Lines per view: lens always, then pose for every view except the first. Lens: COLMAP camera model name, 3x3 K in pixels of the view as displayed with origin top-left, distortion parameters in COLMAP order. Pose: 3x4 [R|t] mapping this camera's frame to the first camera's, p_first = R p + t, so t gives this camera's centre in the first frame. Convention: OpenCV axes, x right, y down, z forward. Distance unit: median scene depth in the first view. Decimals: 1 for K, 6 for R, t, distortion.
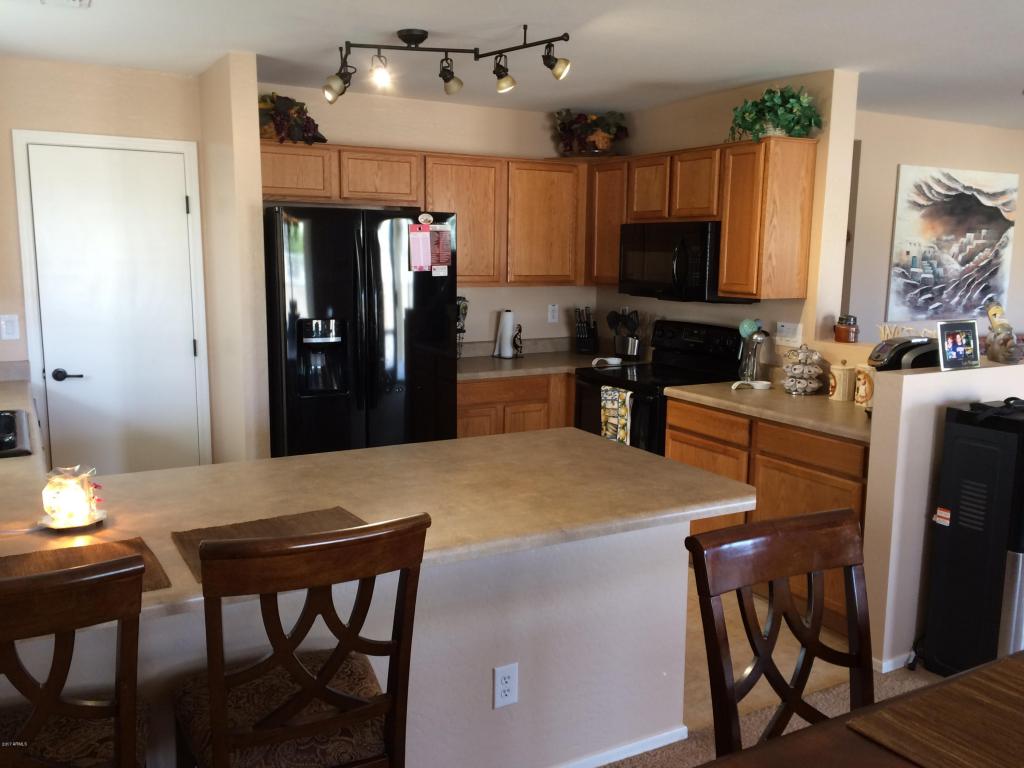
lens RADIAL K [[874.1, 0, 514.7], [0, 874.1, 380.9], [0, 0, 1]] dist [0.080565, -0.106036]
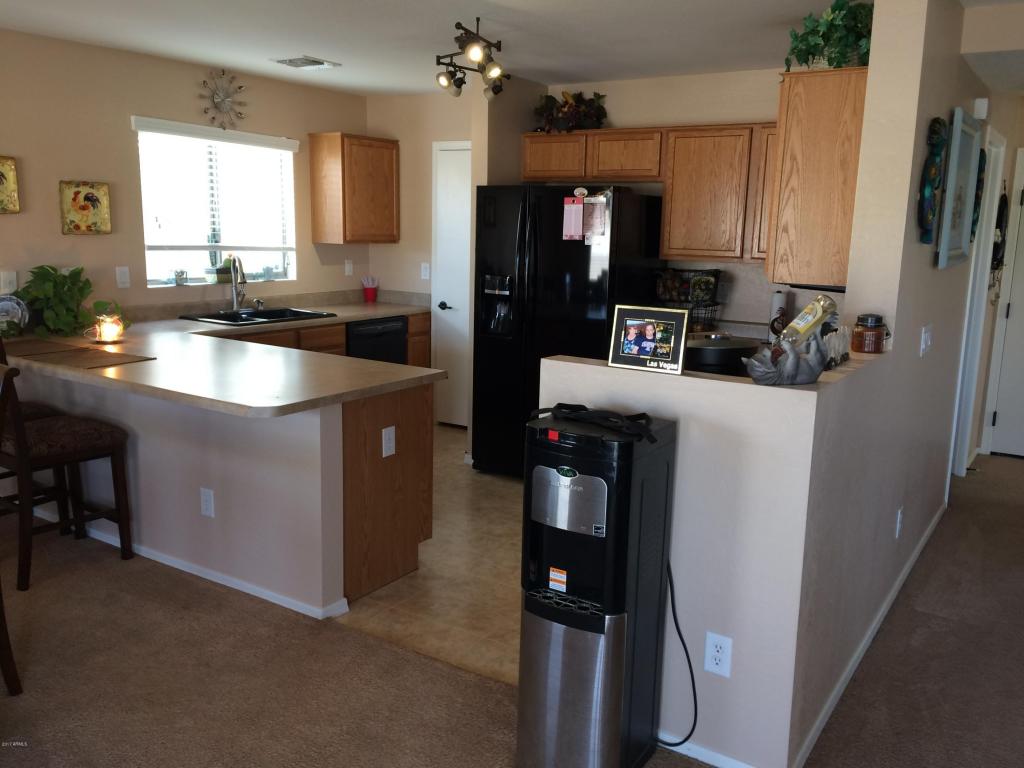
lens RADIAL K [[874.1, 0, 514.7], [0, 874.1, 383.4], [0, 0, 1]] dist [0.080565, -0.106036]
pose [[0.457556, 0.161885, -0.874320, 0.850647], [-0.151410, 0.983112, 0.102791, -0.048010], [0.876195, 0.085348, 0.474339, 0.413964]]
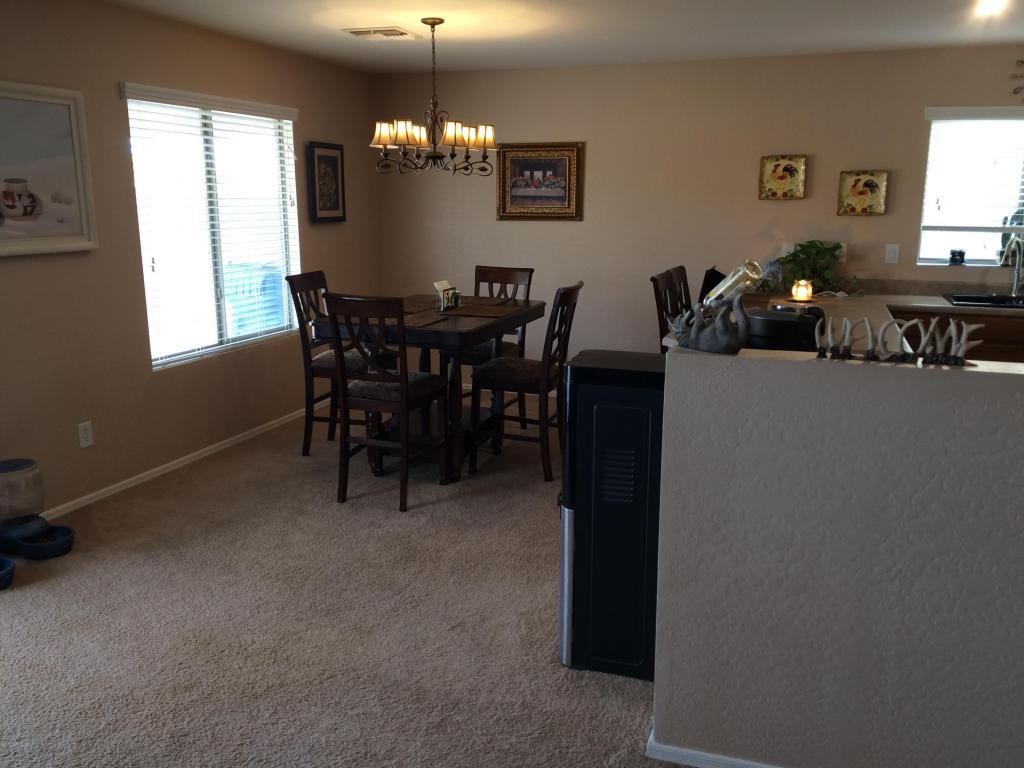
lens RADIAL K [[874.1, 0, 507.3], [0, 874.1, 384.5], [0, 0, 1]] dist [0.080565, -0.106036]
pose [[-0.753624, 0.121308, -0.646015, 0.878532], [-0.111416, 0.945026, 0.307430, -0.144640], [0.647795, 0.303663, -0.698678, 1.111517]]
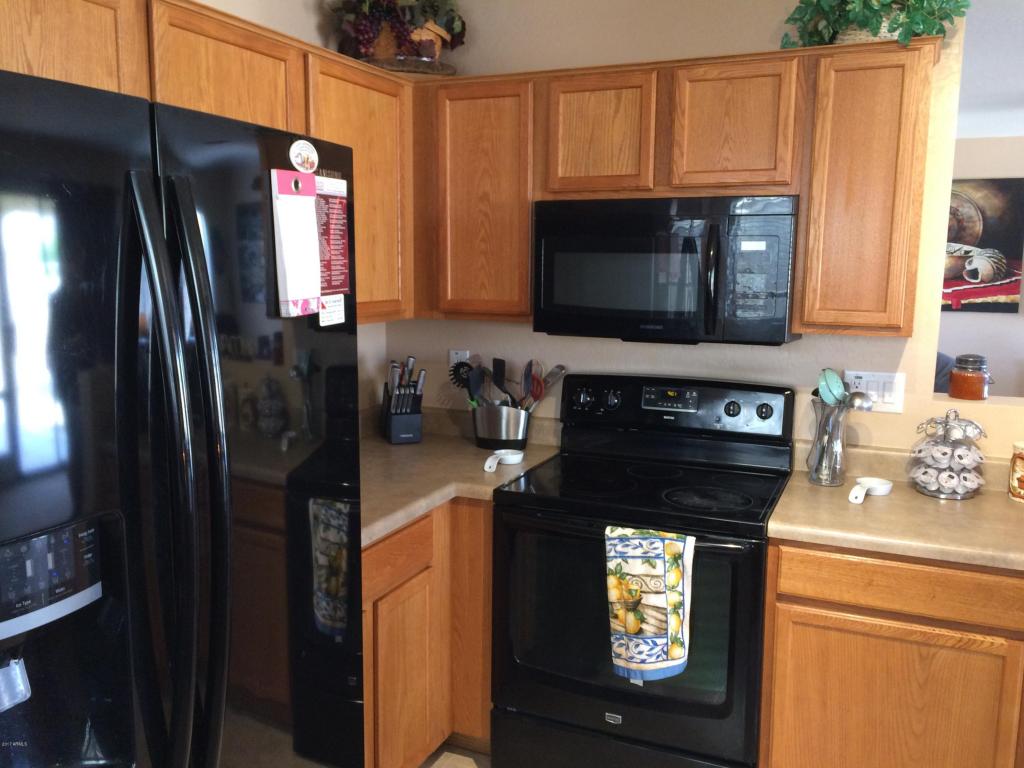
lens RADIAL K [[874.1, 0, 506.5], [0, 874.1, 379.7], [0, 0, 1]] dist [0.080565, -0.106036]
pose [[0.803291, -0.090358, 0.588693, -0.238812], [0.092104, 0.995380, 0.027101, -0.100976], [-0.588422, 0.032451, 0.807902, 0.675238]]
